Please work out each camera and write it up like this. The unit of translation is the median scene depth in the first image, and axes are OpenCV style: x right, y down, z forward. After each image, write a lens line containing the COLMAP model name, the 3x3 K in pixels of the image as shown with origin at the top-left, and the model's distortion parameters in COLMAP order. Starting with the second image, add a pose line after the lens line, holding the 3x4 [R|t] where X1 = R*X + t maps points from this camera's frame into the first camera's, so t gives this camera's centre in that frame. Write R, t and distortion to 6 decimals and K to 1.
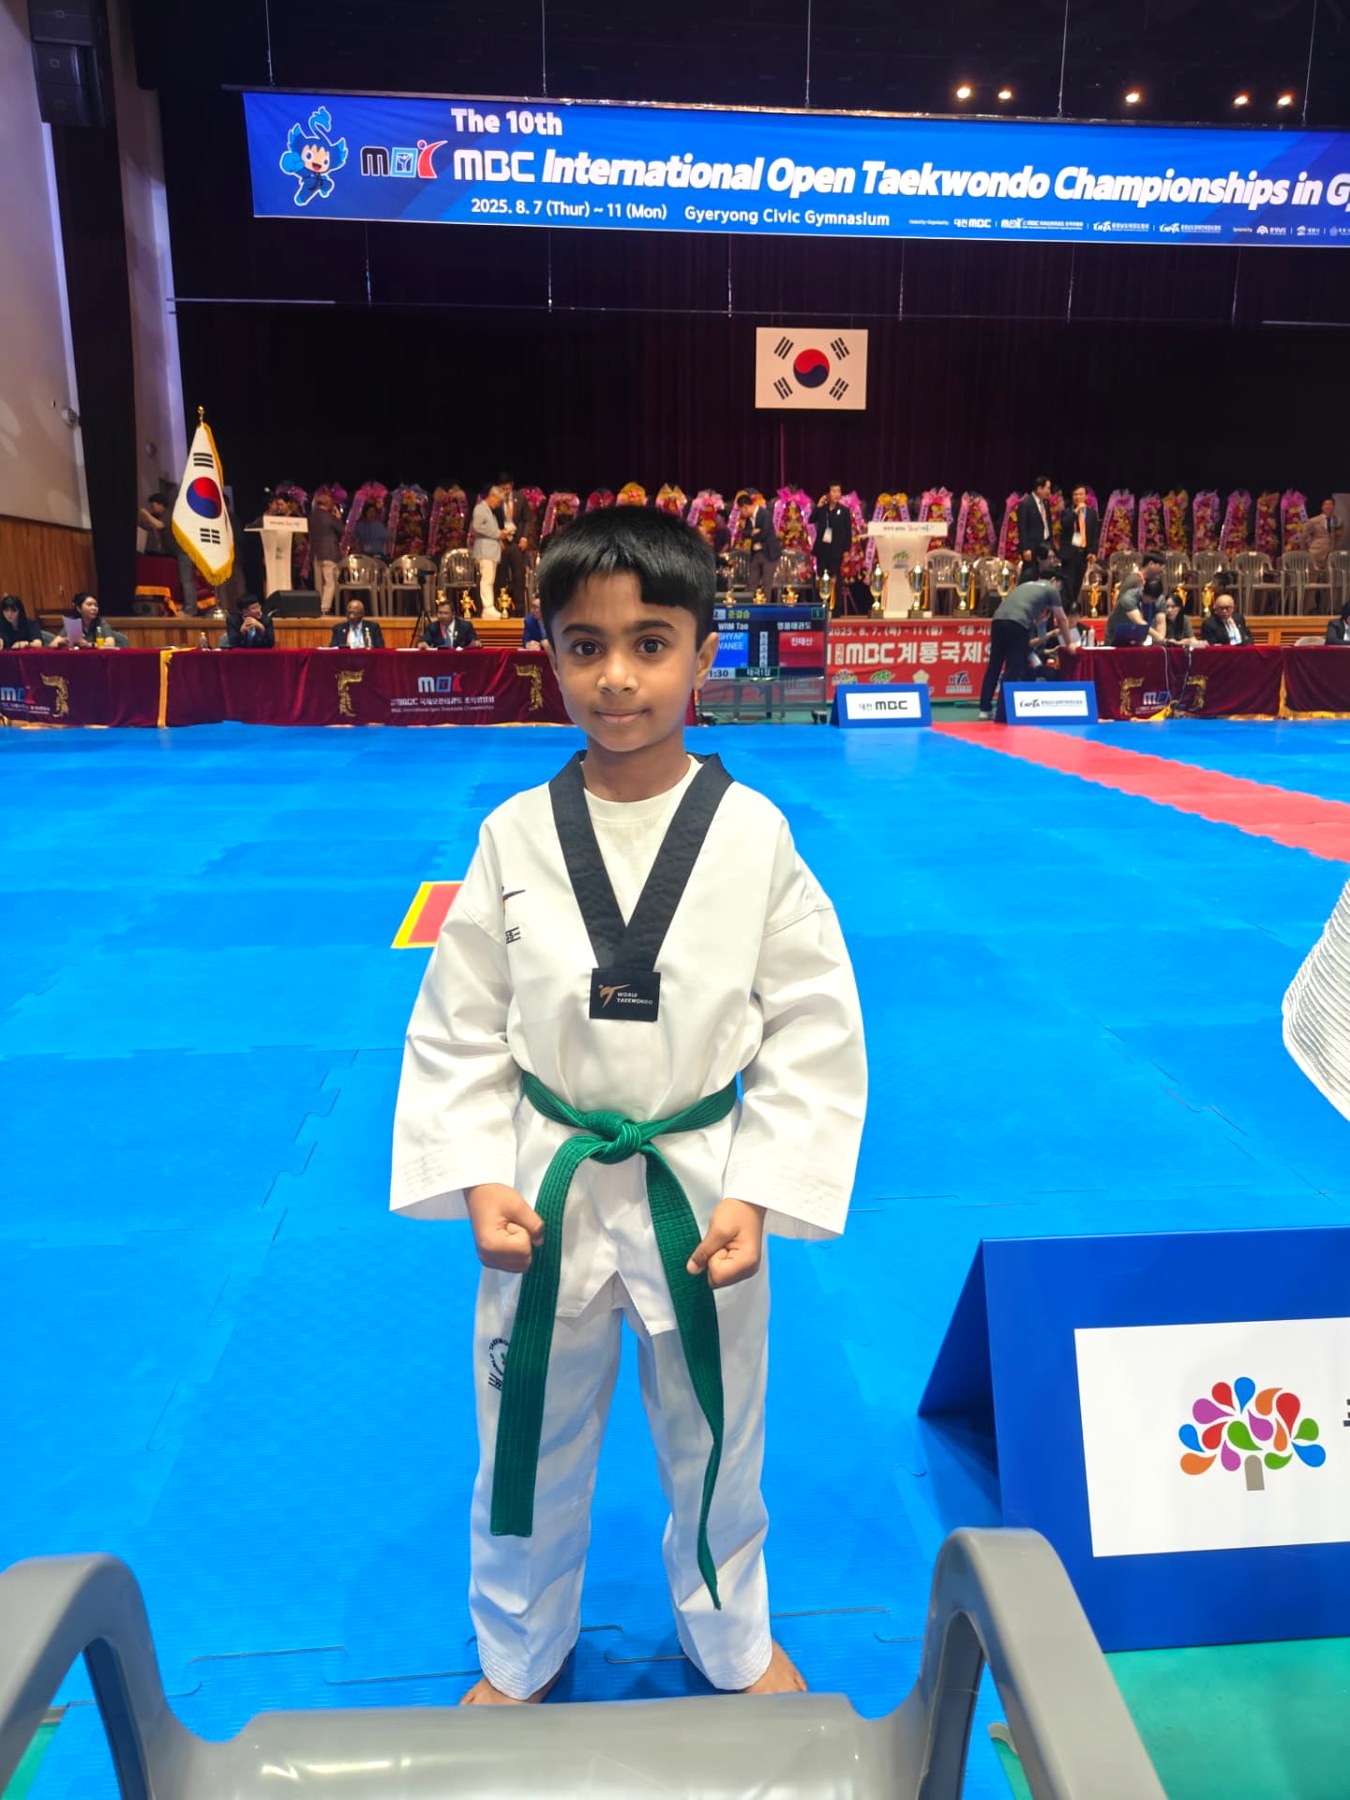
lens RADIAL K [[1311.0, 0, 681.0], [0, 1311.0, 902.6], [0, 0, 1]] dist [0.005987, 0.003486]
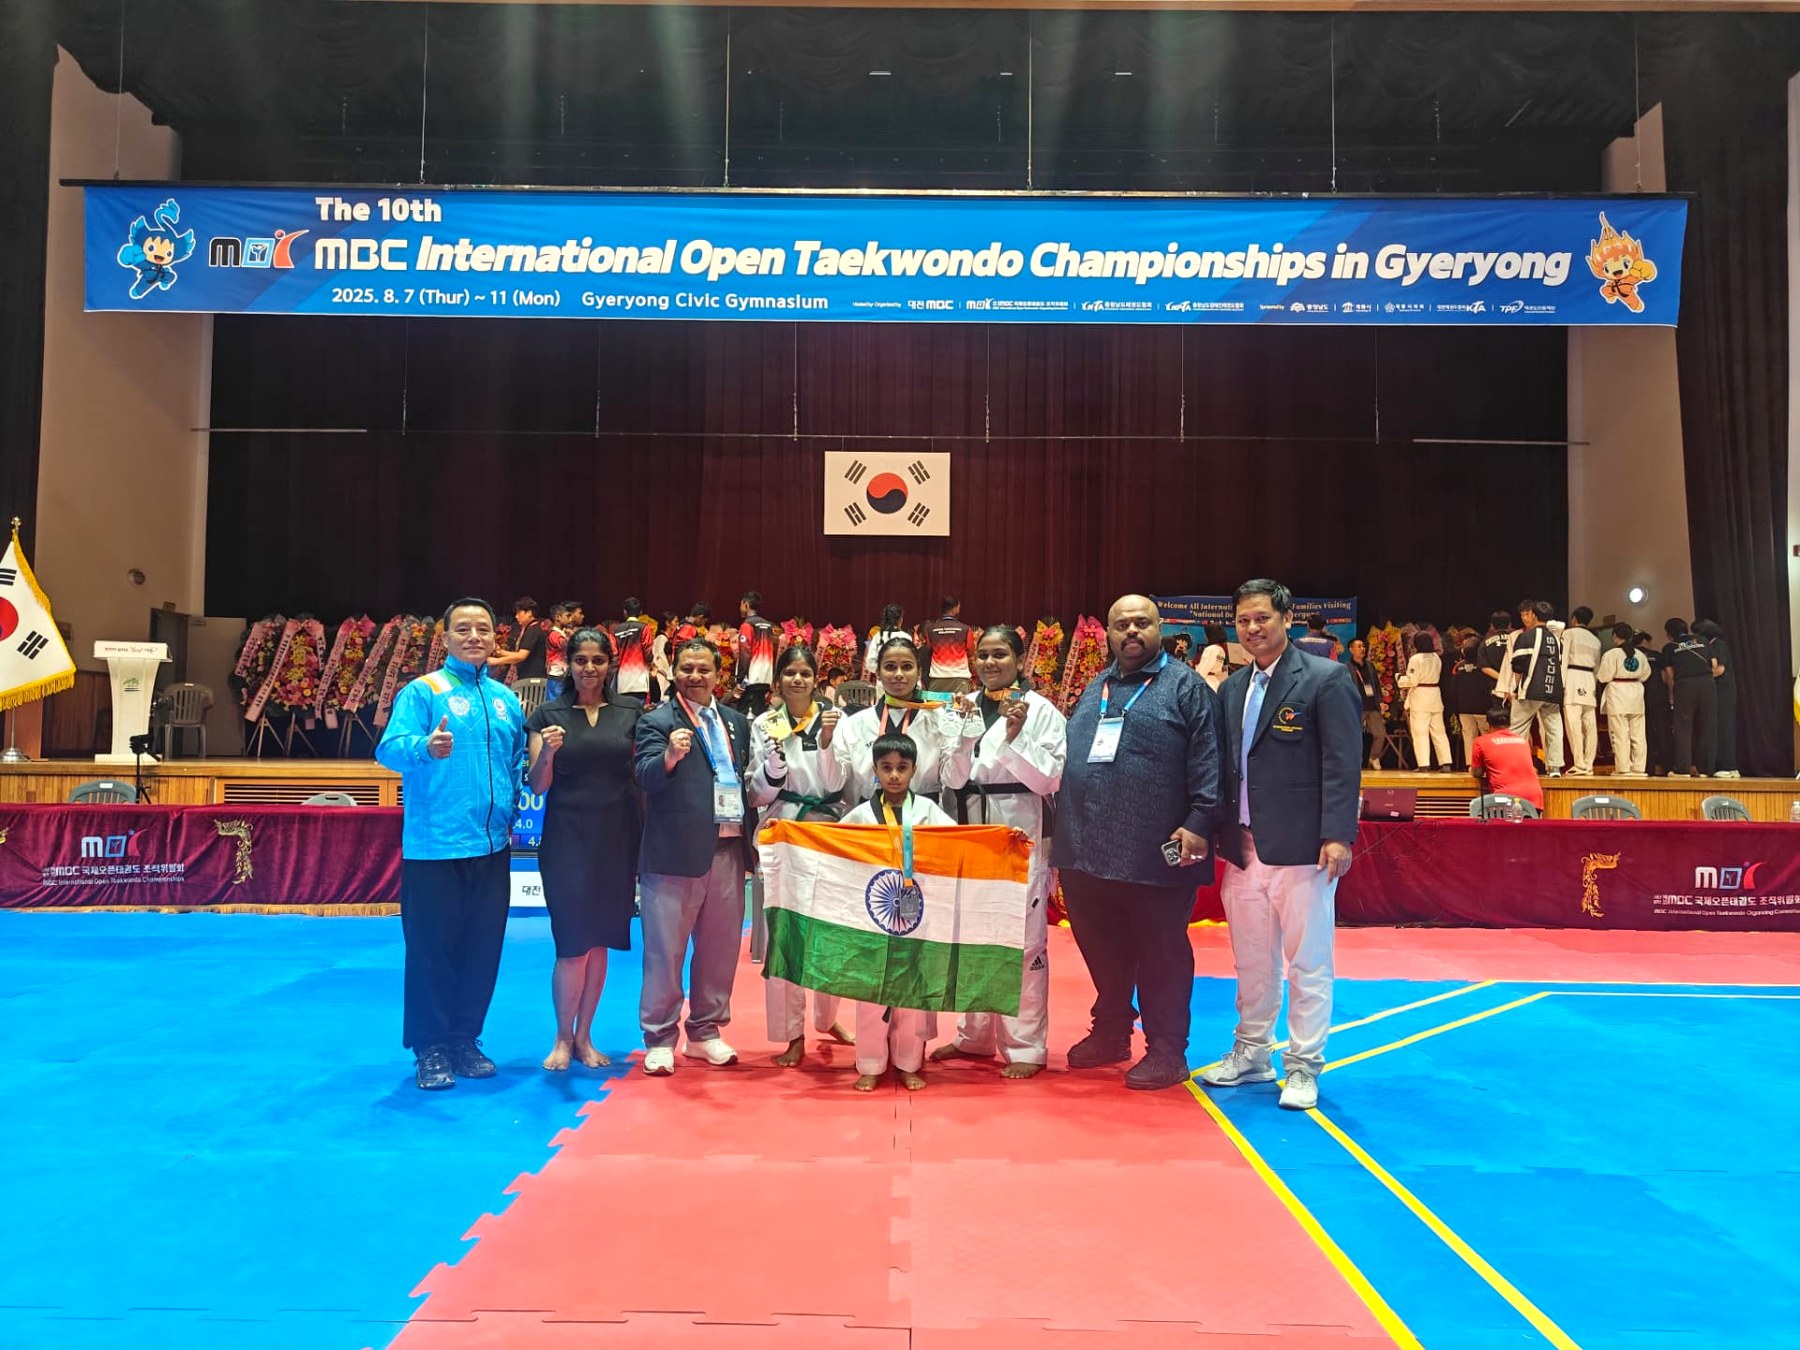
lens RADIAL K [[1311.0, 0, 900.7], [0, 1311.0, 676.0], [0, 0, 1]] dist [0.005987, 0.003486]
pose [[0.994660, 0.001786, -0.103194, 0.294500], [-0.030763, 0.959535, -0.279904, -0.057318], [0.098518, 0.281584, 0.954466, 0.273223]]
